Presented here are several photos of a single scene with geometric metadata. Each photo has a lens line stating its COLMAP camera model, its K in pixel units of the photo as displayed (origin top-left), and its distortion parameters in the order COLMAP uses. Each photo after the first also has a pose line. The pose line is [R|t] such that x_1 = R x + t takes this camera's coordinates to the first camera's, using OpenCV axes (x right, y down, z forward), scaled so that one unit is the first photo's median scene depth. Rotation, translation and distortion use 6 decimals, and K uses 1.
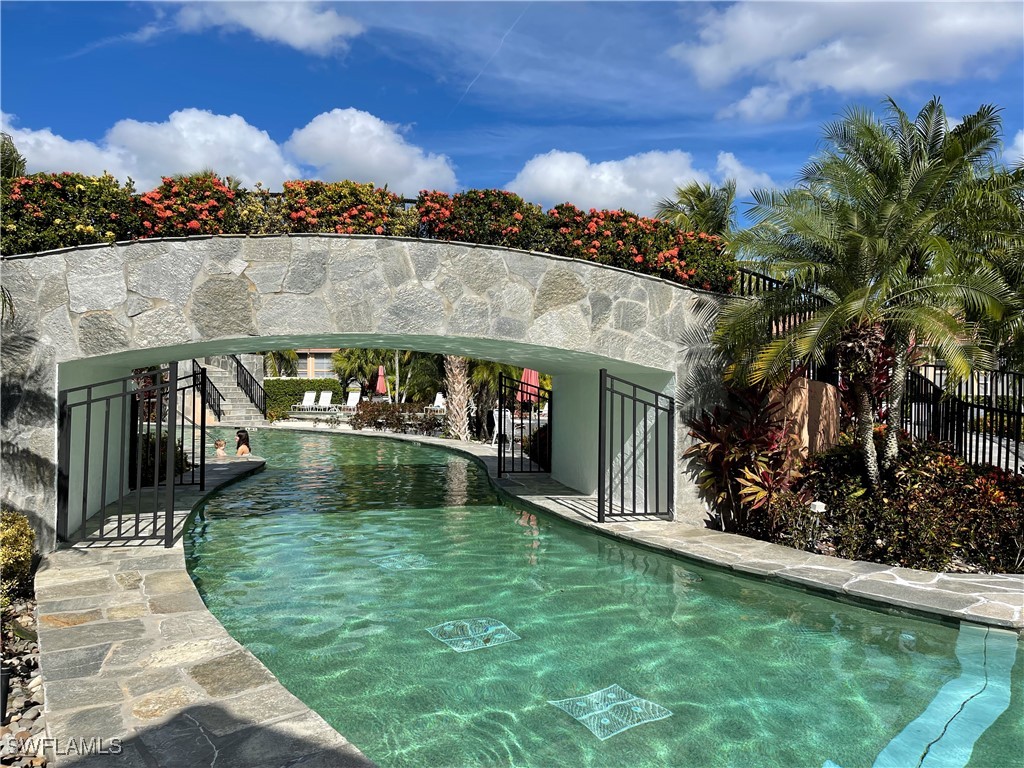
lens RADIAL K [[784.3, 0, 512.0], [0, 784.3, 384.0], [0, 0, 1]] dist [0.060299, -0.067614]
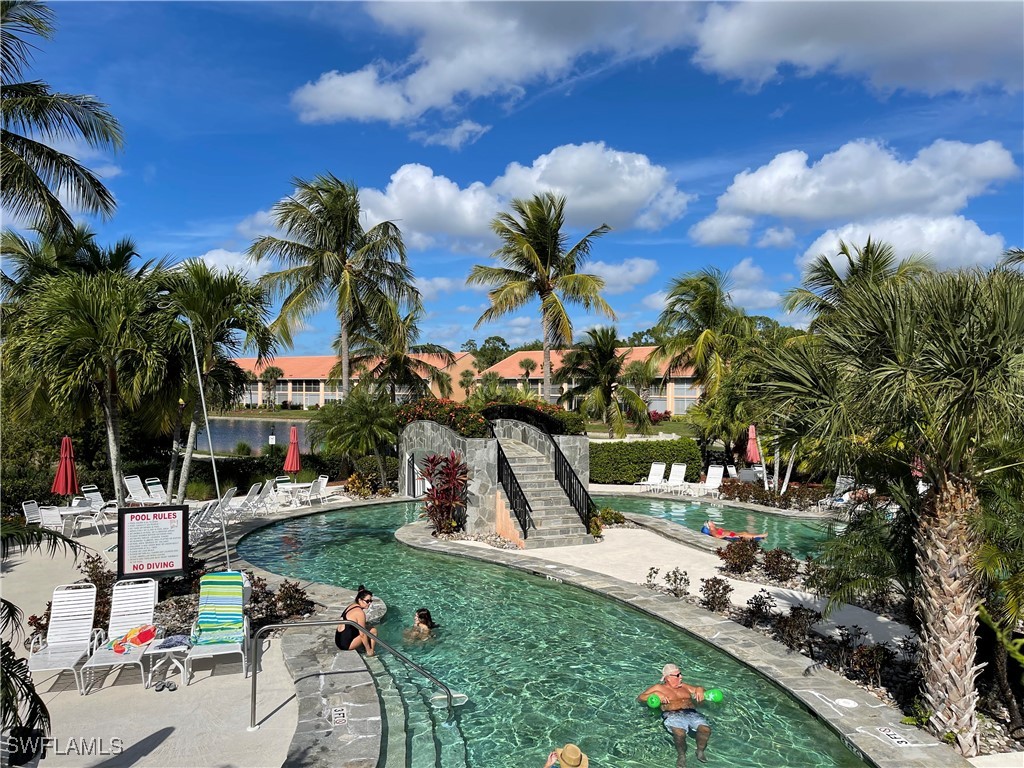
lens RADIAL K [[784.3, 0, 512.0], [0, 784.3, 384.0], [0, 0, 1]] dist [0.060299, -0.067614]
pose [[0.898692, -0.002924, -0.438570, -0.046918], [-0.002651, 0.999923, -0.012098, -0.059209], [0.438572, 0.012035, 0.898616, 0.244694]]
